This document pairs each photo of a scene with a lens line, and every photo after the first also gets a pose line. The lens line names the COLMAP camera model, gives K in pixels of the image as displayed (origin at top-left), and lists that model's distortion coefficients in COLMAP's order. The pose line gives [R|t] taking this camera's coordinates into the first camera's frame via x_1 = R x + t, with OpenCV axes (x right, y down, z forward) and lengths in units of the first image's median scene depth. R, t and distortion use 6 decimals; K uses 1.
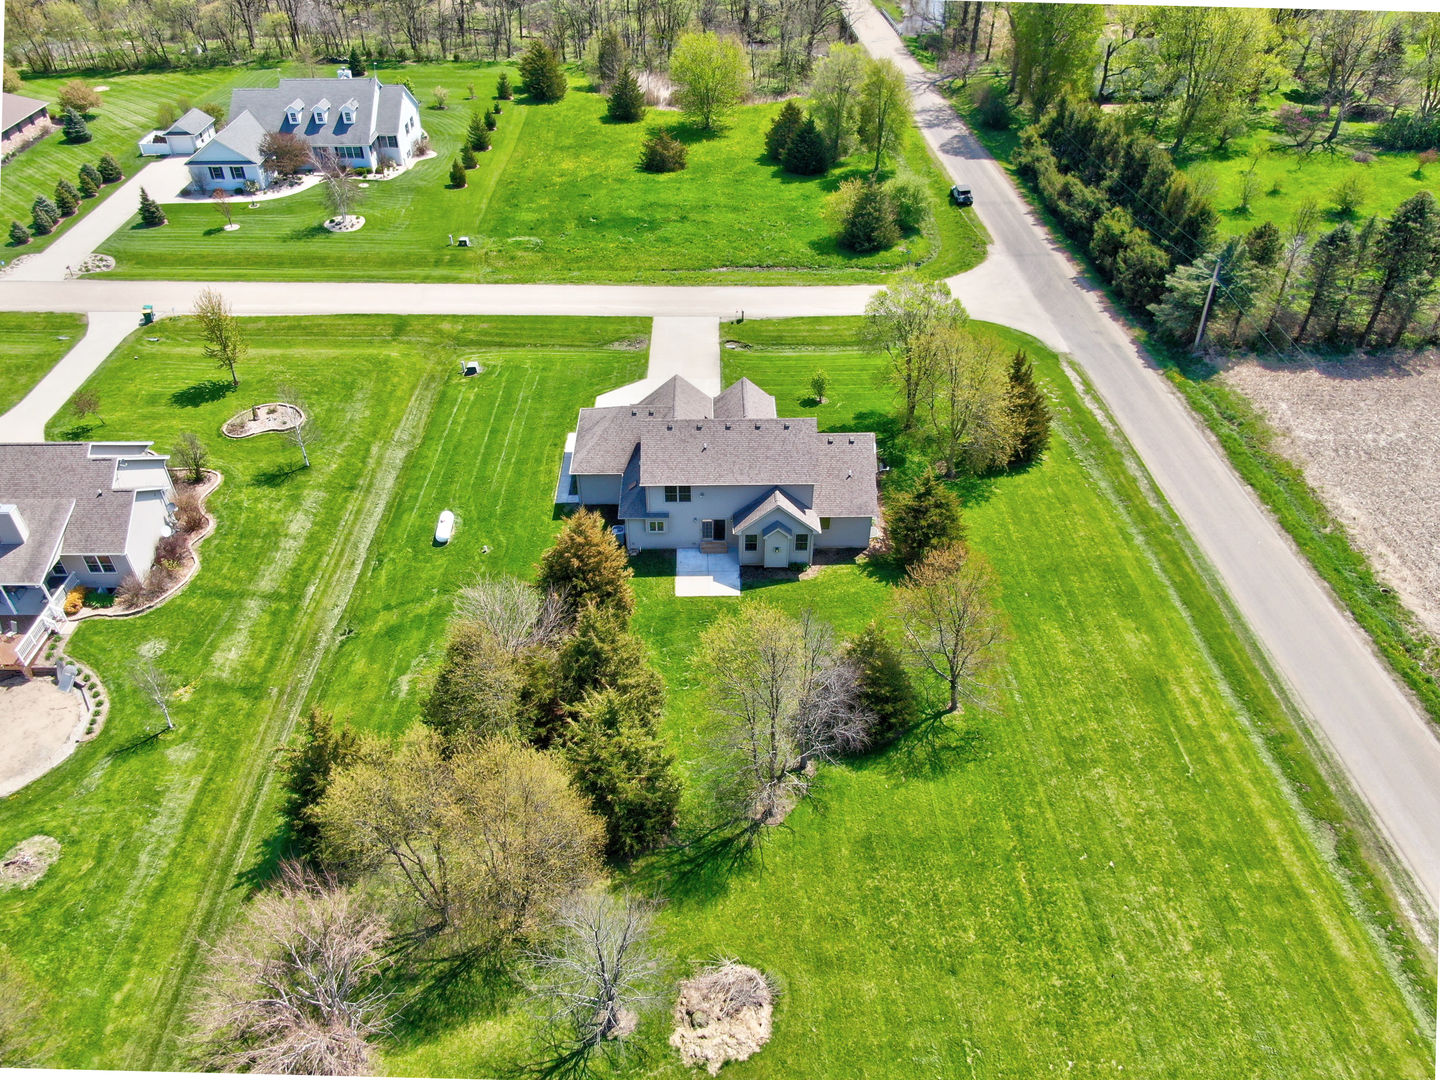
lens RADIAL K [[1039.9, 0, 718.8], [0, 1039.9, 547.3], [0, 0, 1]] dist [-0.024495, 0.011049]
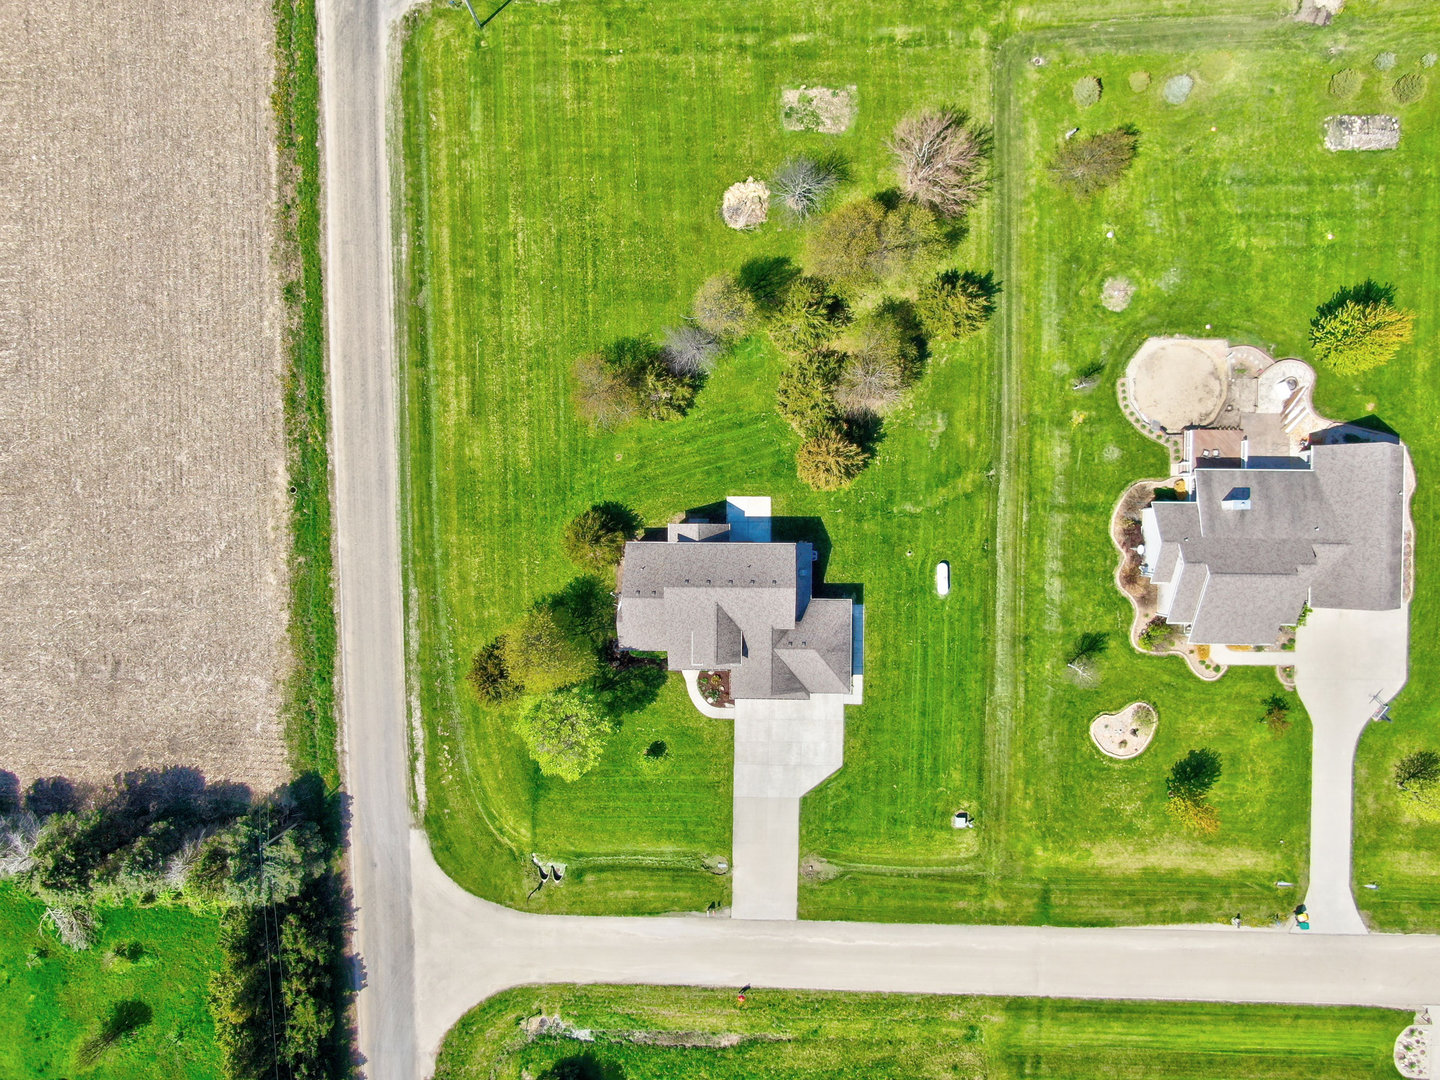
lens RADIAL K [[1039.9, 0, 718.8], [0, 1039.9, 547.3], [0, 0, 1]] dist [-0.024495, 0.011049]
pose [[-0.998940, -0.021931, 0.040471, -0.027389], [0.045100, -0.642243, 0.765173, -1.048808], [0.009211, 0.766188, 0.642551, 0.100322]]
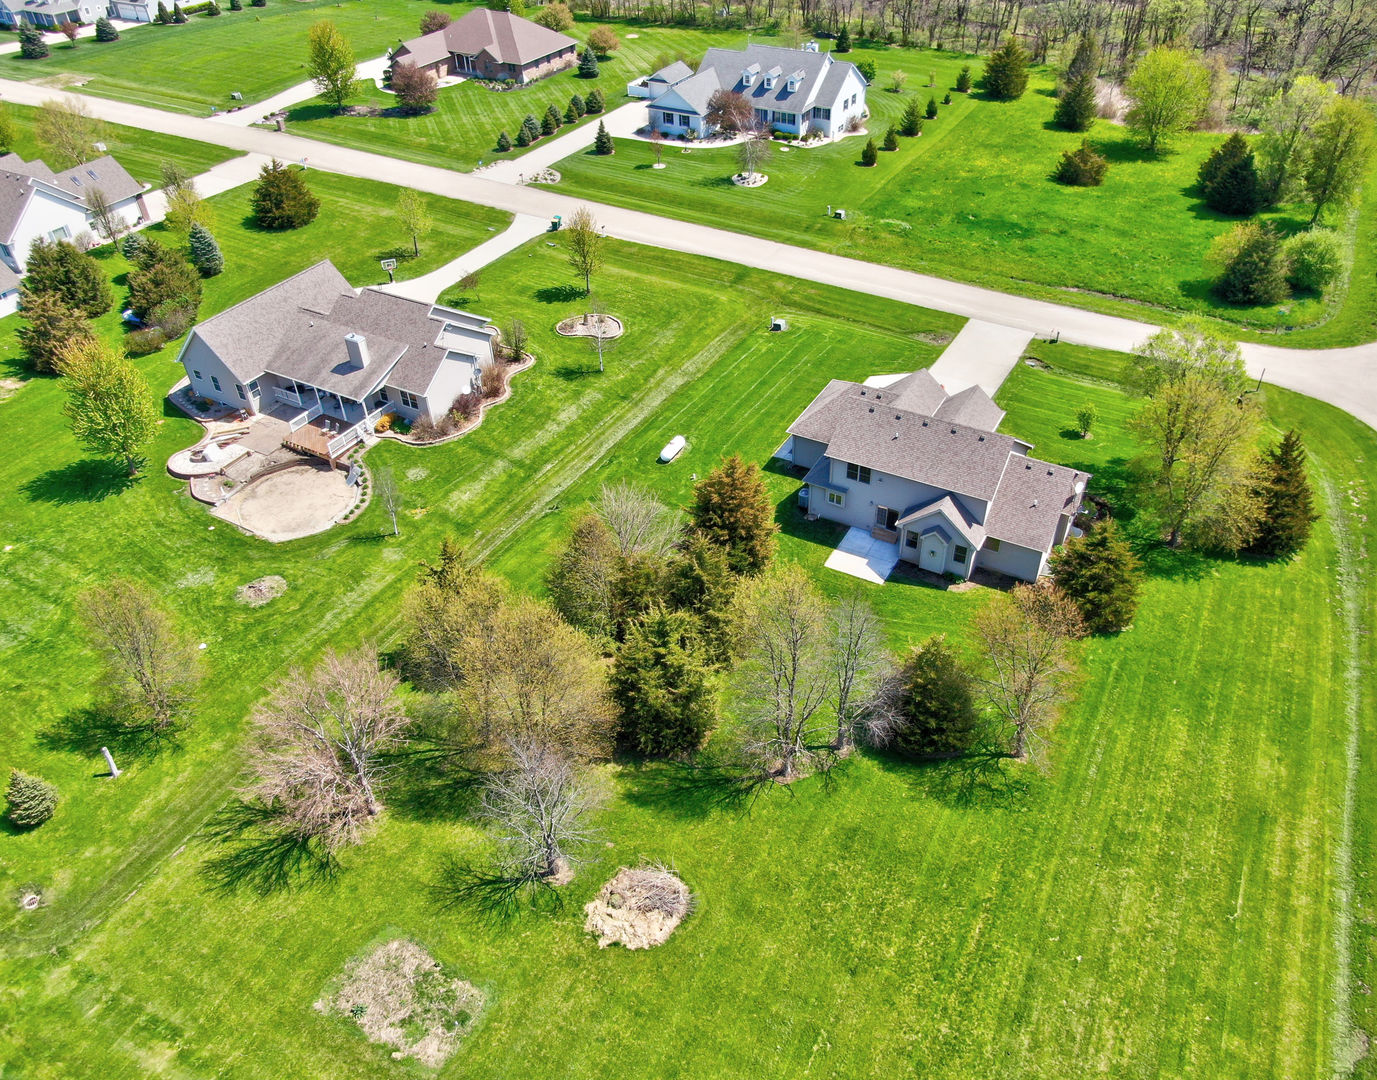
lens RADIAL K [[1031.3, 0, 720.4], [0, 1031.3, 559.8], [0, 0, 1]] dist [-0.020945, 0.007230]
pose [[0.871733, 0.303741, -0.384478, 0.245475], [-0.297316, 0.951614, 0.077675, -0.007642], [0.389468, 0.046599, 0.919861, 0.005958]]
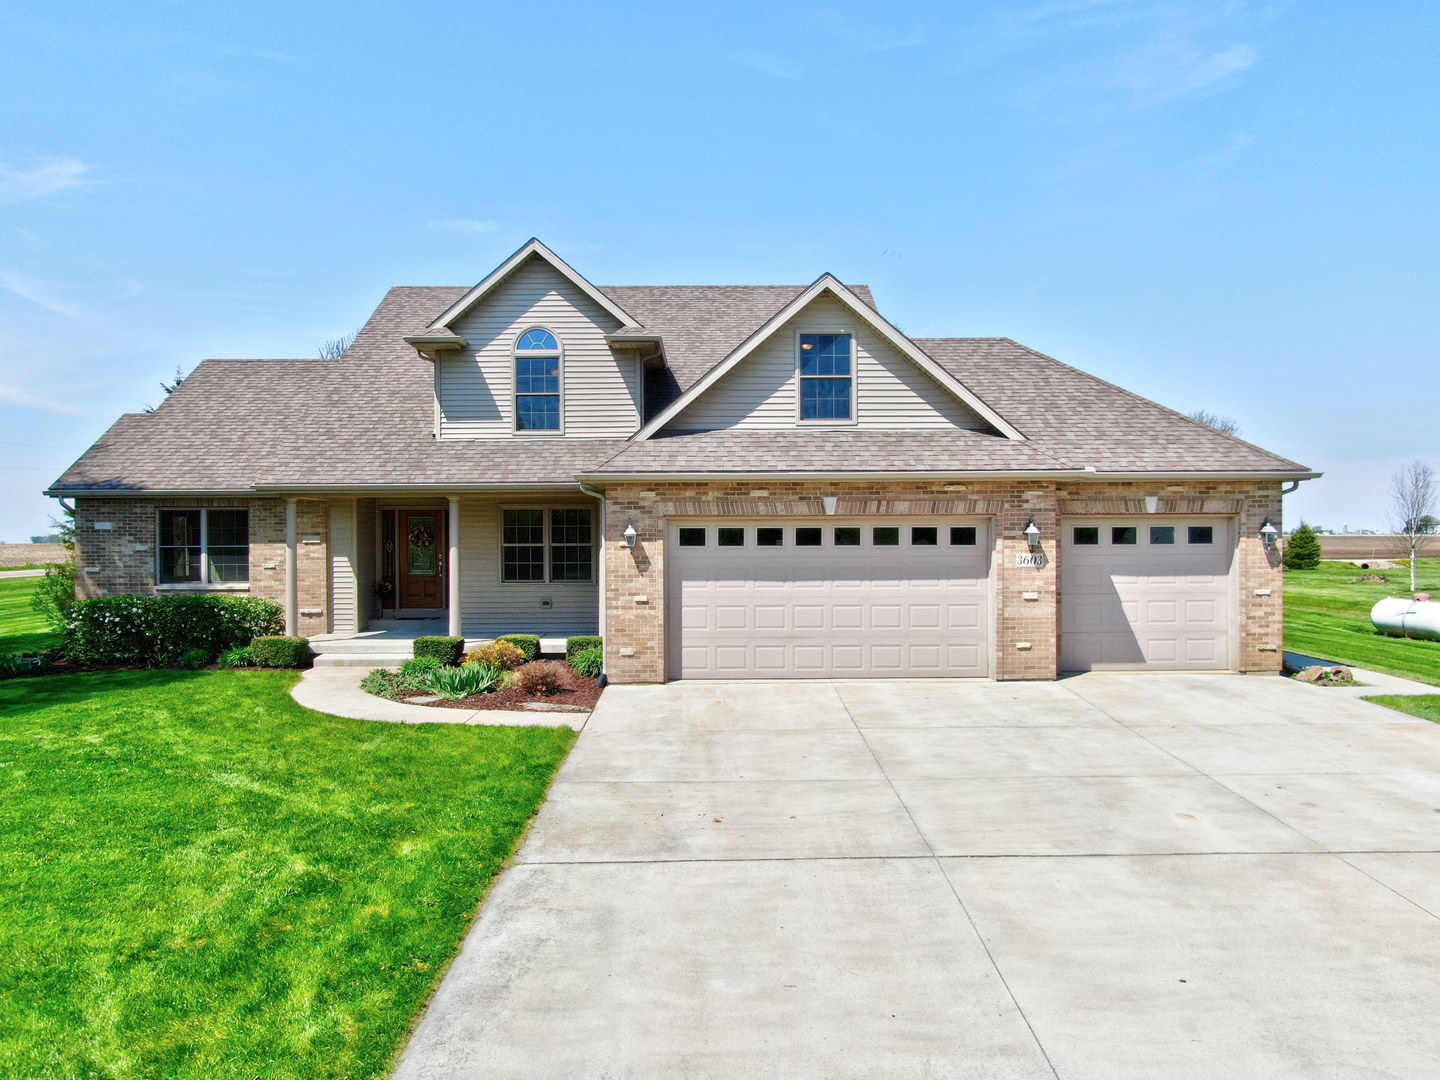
lens RADIAL K [[1039.9, 0, 718.8], [0, 1039.9, 547.3], [0, 0, 1]] dist [-0.024495, 0.011049]
pose [[-0.999987, 0.004894, 0.001588, -0.020678], [0.004783, 0.770422, 0.637516, -0.272101], [0.001897, 0.637515, -0.770435, 1.272483]]
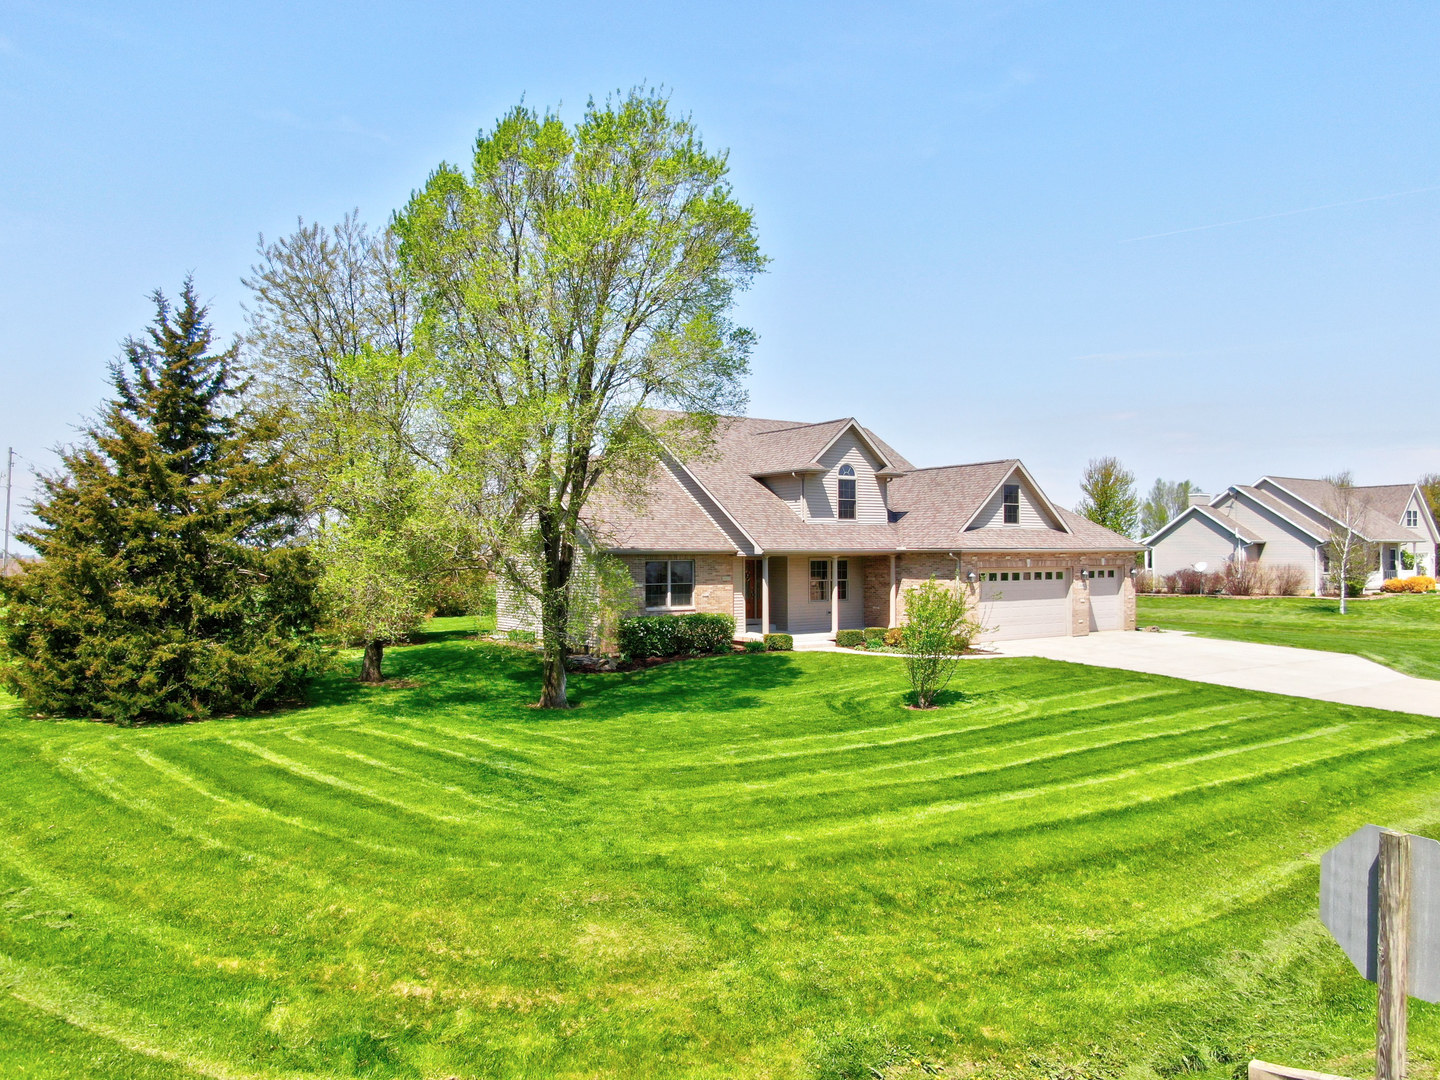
lens RADIAL K [[1039.9, 0, 718.8], [0, 1039.9, 547.3], [0, 0, 1]] dist [-0.024495, 0.011049]
pose [[-0.829451, -0.000905, -0.558579, 0.345068], [-0.350365, 0.779667, 0.519004, -0.349566], [0.435036, 0.626194, -0.647012, 1.349293]]
